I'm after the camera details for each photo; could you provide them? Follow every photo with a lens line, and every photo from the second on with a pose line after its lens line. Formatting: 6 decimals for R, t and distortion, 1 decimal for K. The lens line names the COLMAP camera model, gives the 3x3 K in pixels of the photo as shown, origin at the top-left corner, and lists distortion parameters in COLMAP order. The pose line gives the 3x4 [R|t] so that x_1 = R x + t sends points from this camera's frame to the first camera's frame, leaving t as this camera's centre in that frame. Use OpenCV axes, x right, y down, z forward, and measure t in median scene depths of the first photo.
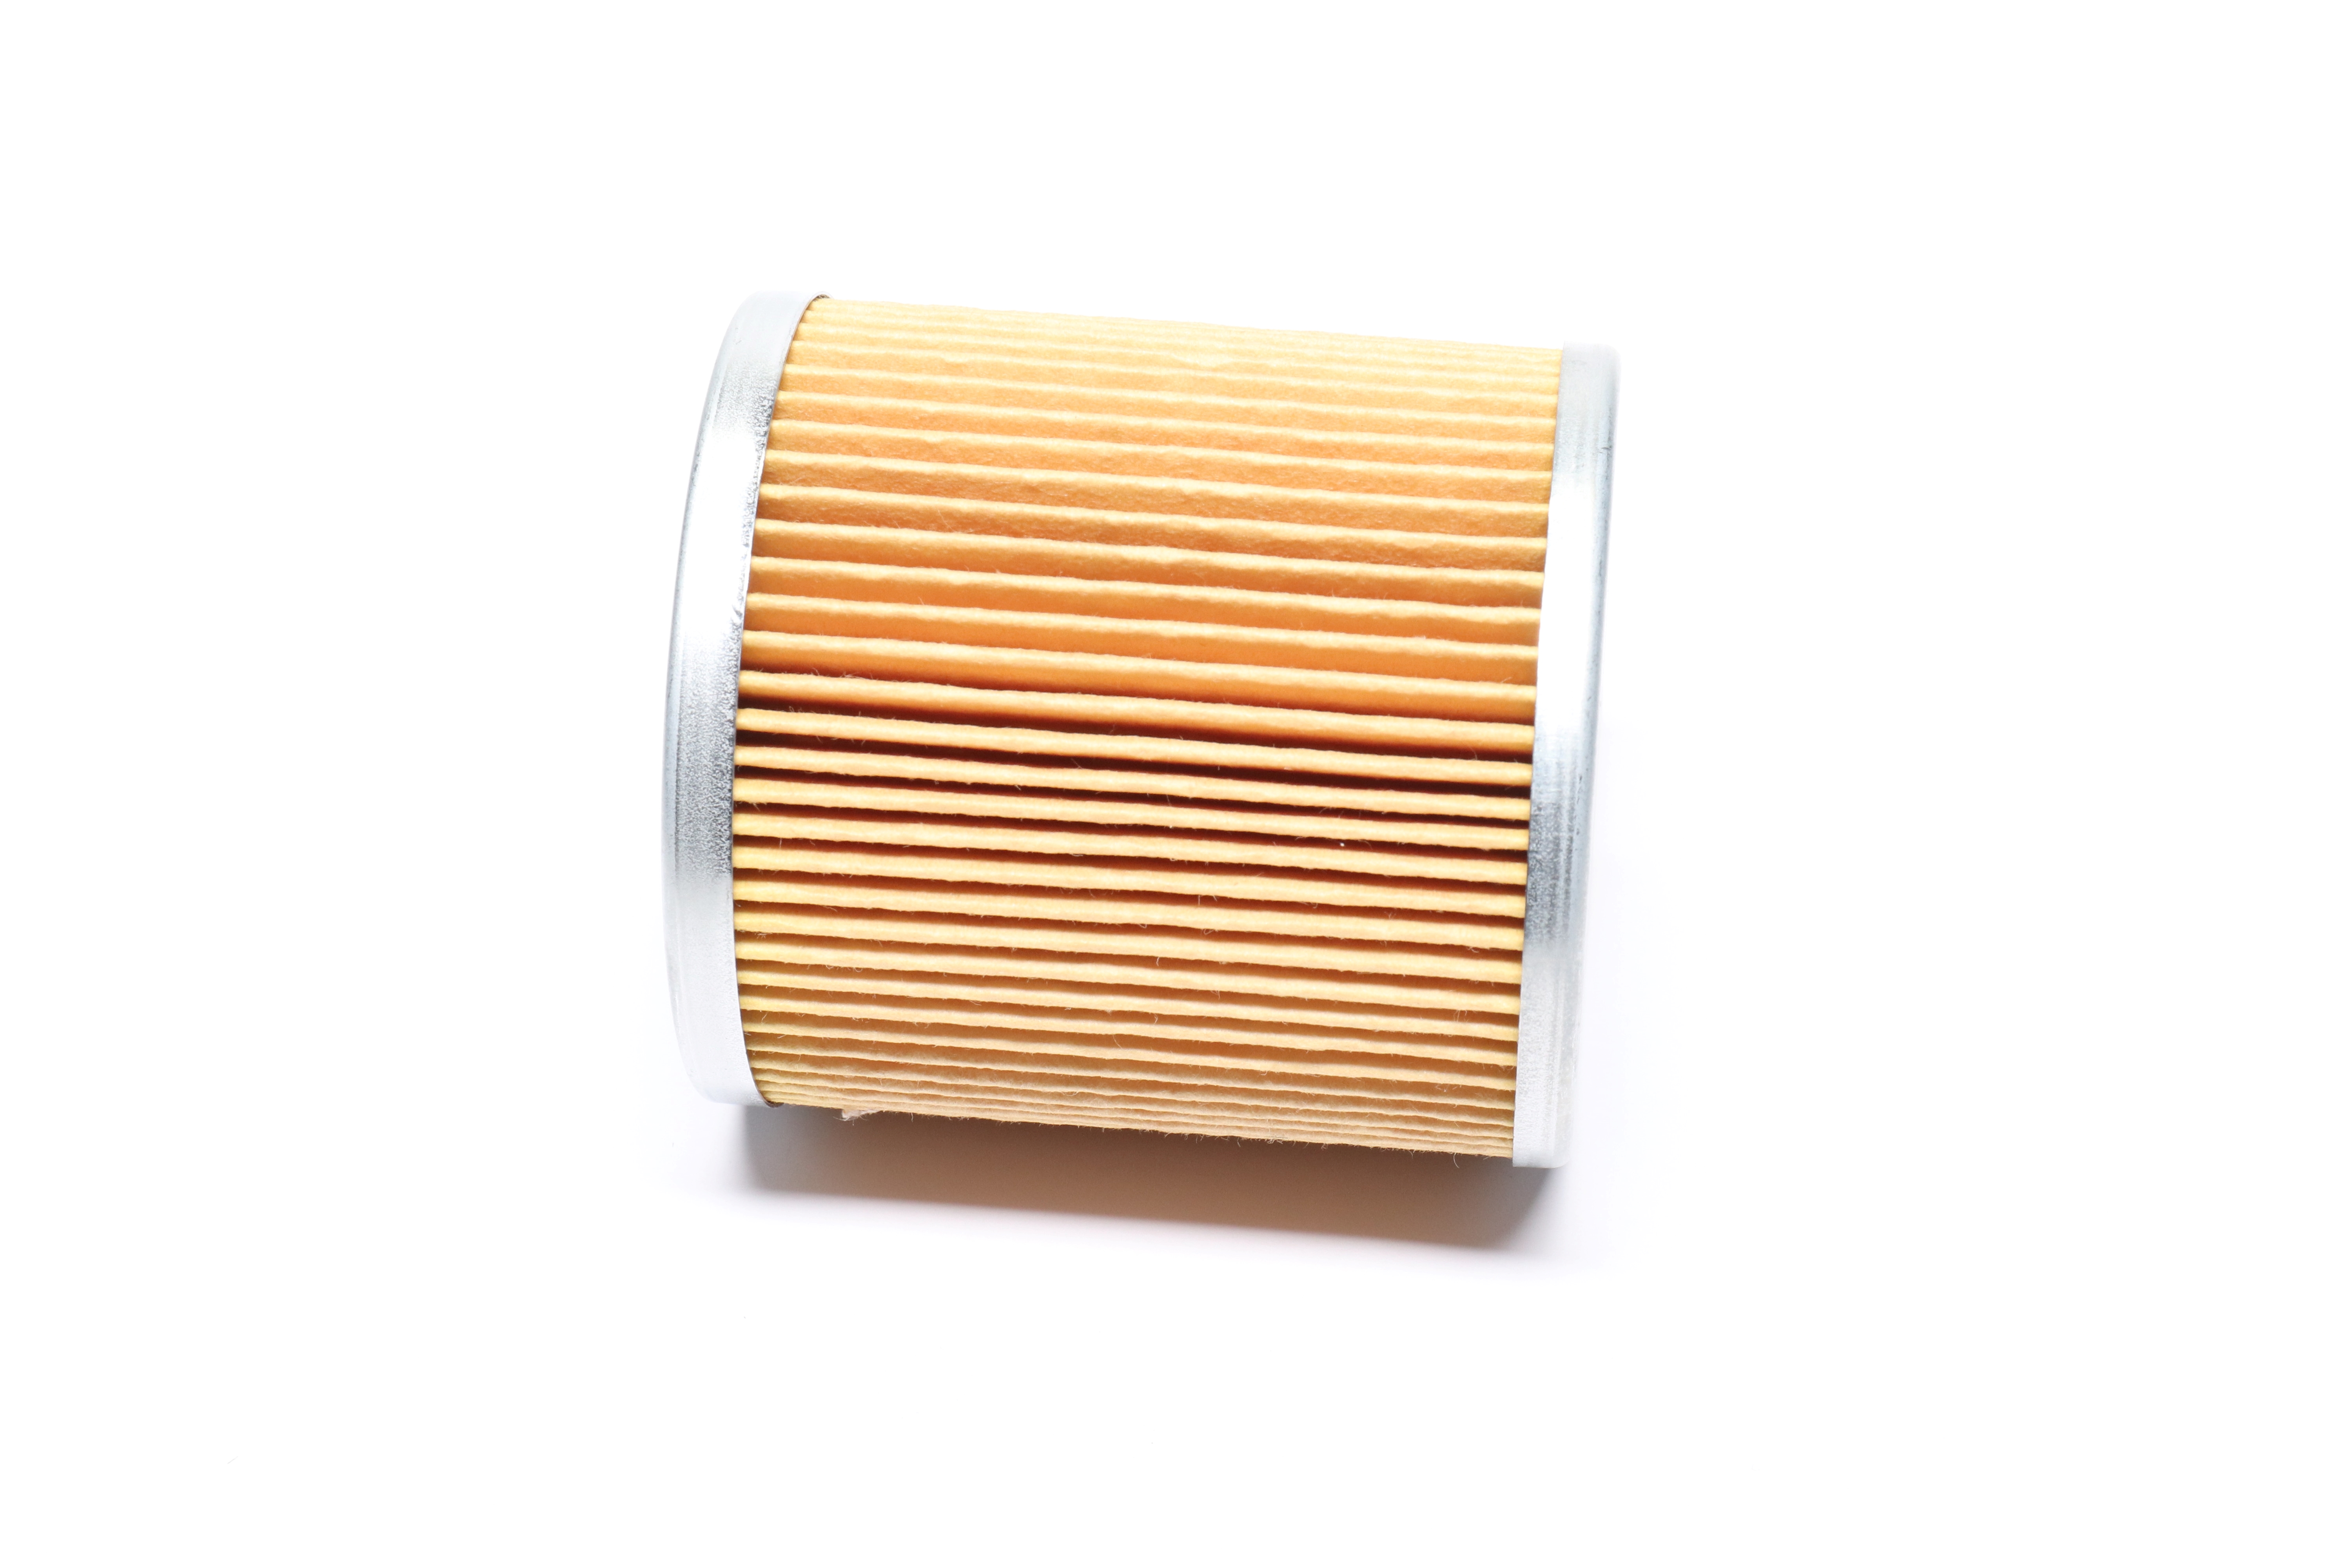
lens RADIAL K [[5828.2, 0, 1176.0], [0, 5828.2, 784.0], [0, 0, 1]] dist [0.030455, 0.029595]
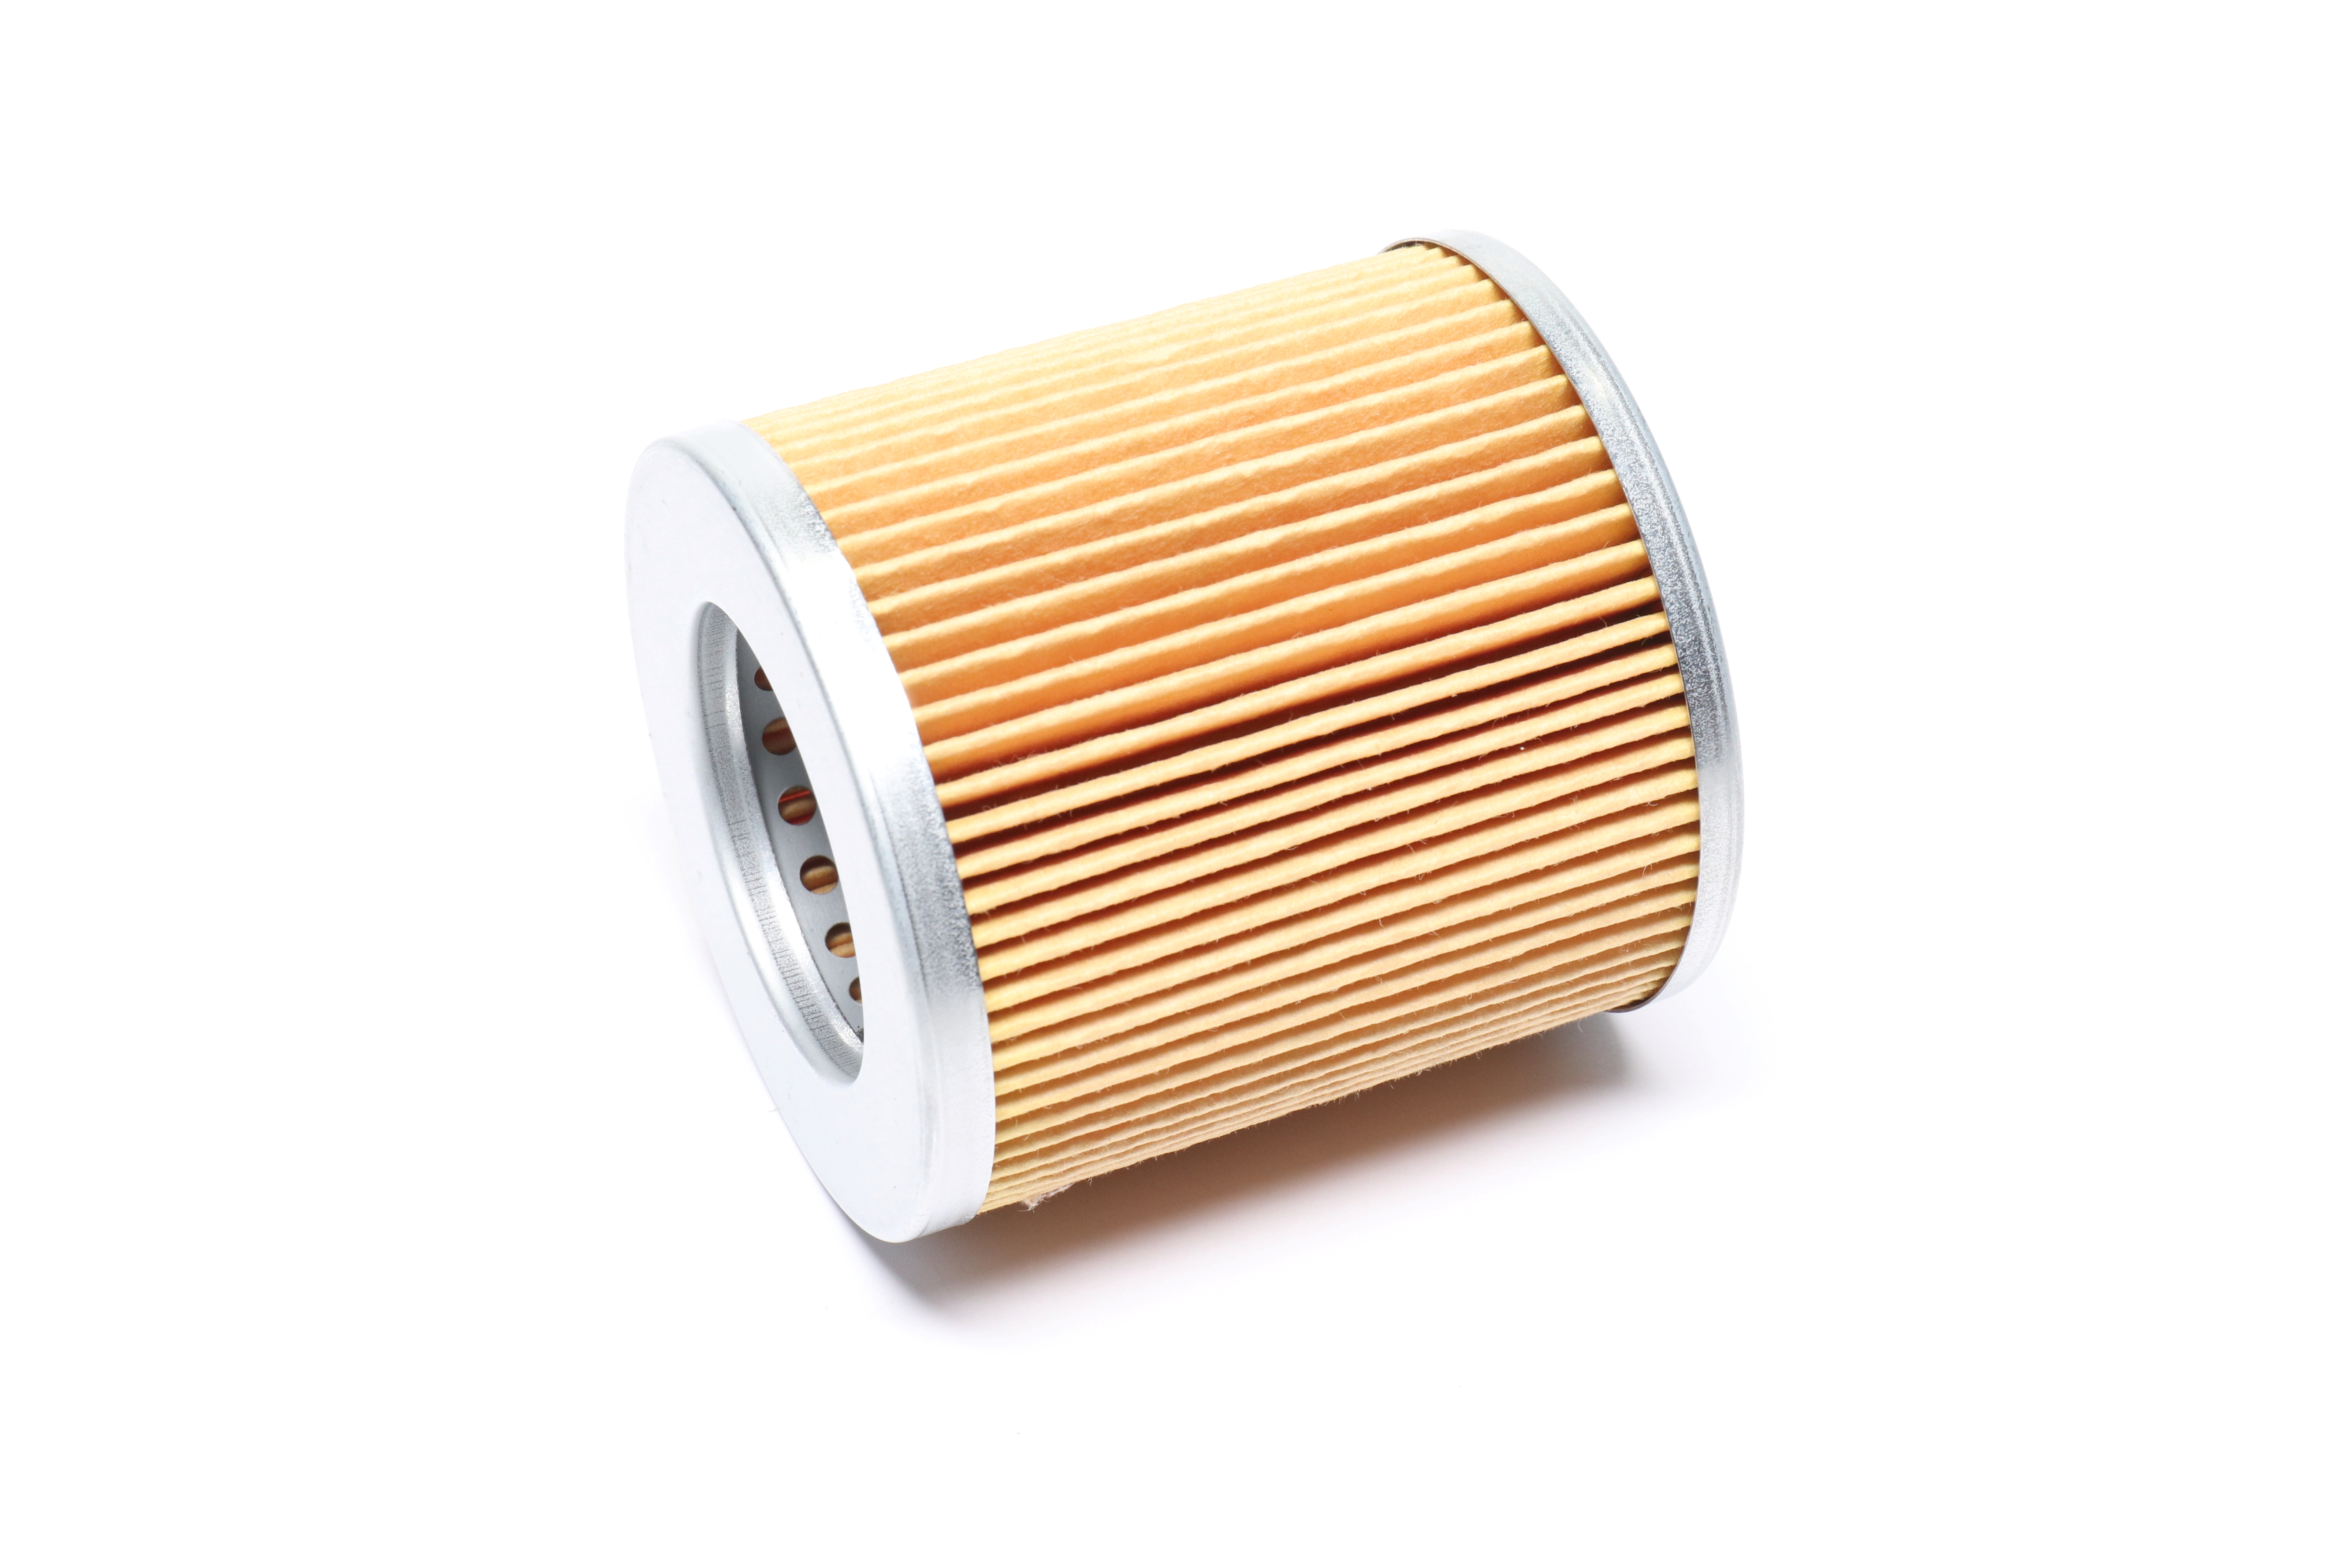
lens RADIAL K [[5828.2, 0, 1176.0], [0, 5828.2, 784.0], [0, 0, 1]] dist [0.030455, 0.029595]
pose [[0.849131, -0.331799, 0.410958, -0.435872], [0.331769, 0.940469, 0.073807, -0.077639], [-0.410983, 0.073671, 0.908662, 0.095920]]
